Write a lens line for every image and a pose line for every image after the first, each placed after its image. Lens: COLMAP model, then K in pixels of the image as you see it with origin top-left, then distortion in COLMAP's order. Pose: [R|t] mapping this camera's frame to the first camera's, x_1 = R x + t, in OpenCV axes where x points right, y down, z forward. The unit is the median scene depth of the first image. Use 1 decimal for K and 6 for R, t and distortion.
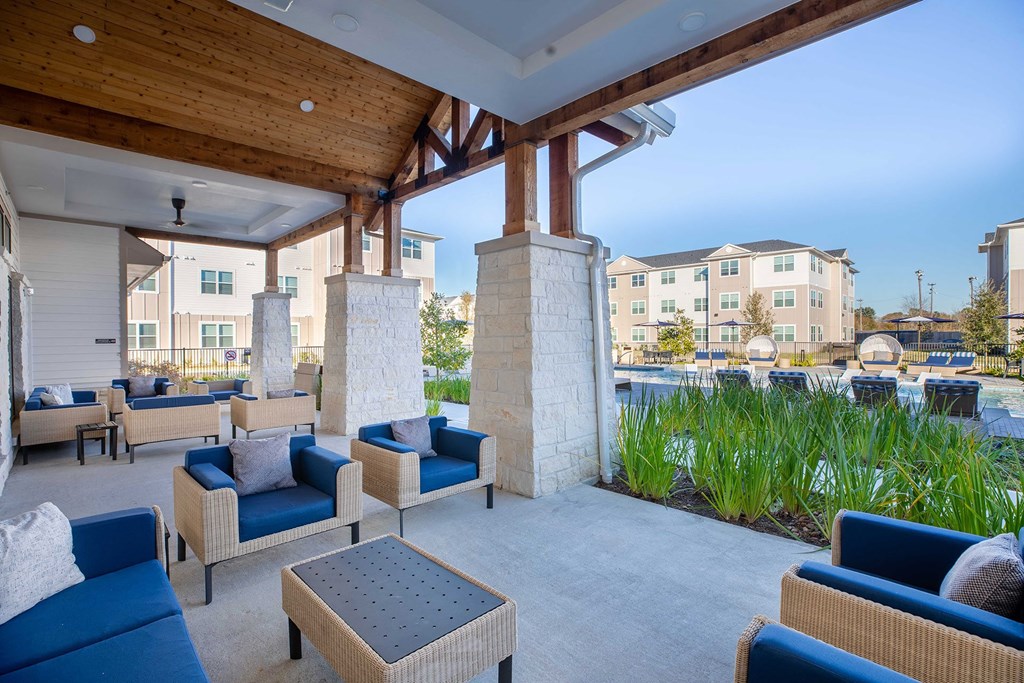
lens RADIAL K [[478.9, 0, 512.4], [0, 478.9, 341.9], [0, 0, 1]] dist [-0.019810, 0.001190]
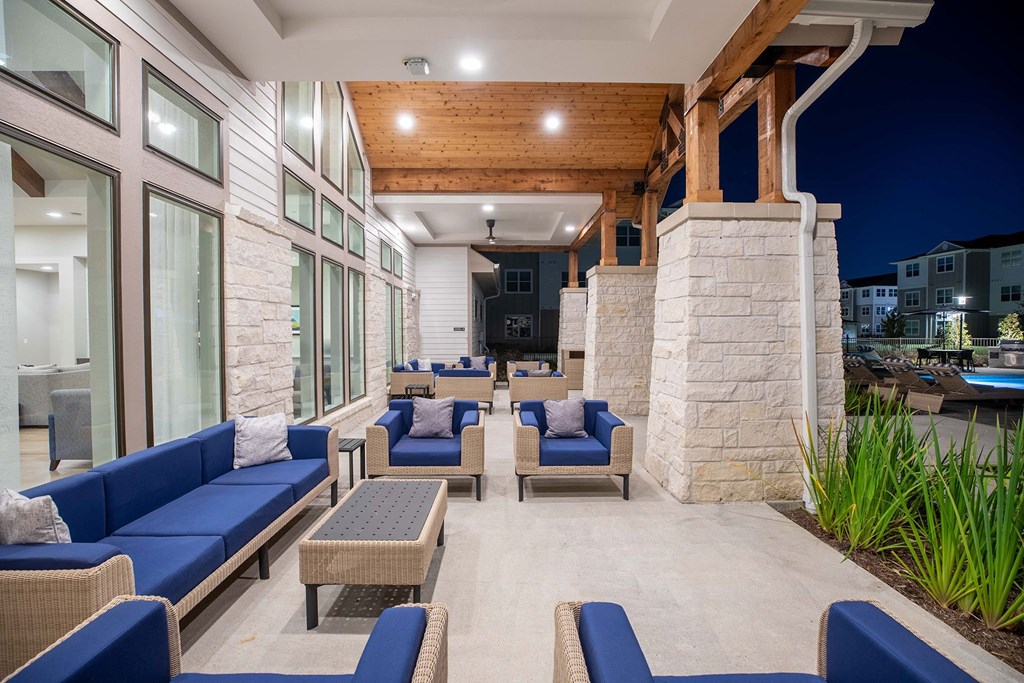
lens RADIAL K [[478.9, 0, 514.1], [0, 478.9, 338.6], [0, 0, 1]] dist [-0.019810, 0.001190]
pose [[0.727764, 0.016093, -0.685639, 0.296343], [-0.009196, 0.999864, 0.013706, 0.008346], [0.685766, -0.003670, 0.727813, 0.097875]]
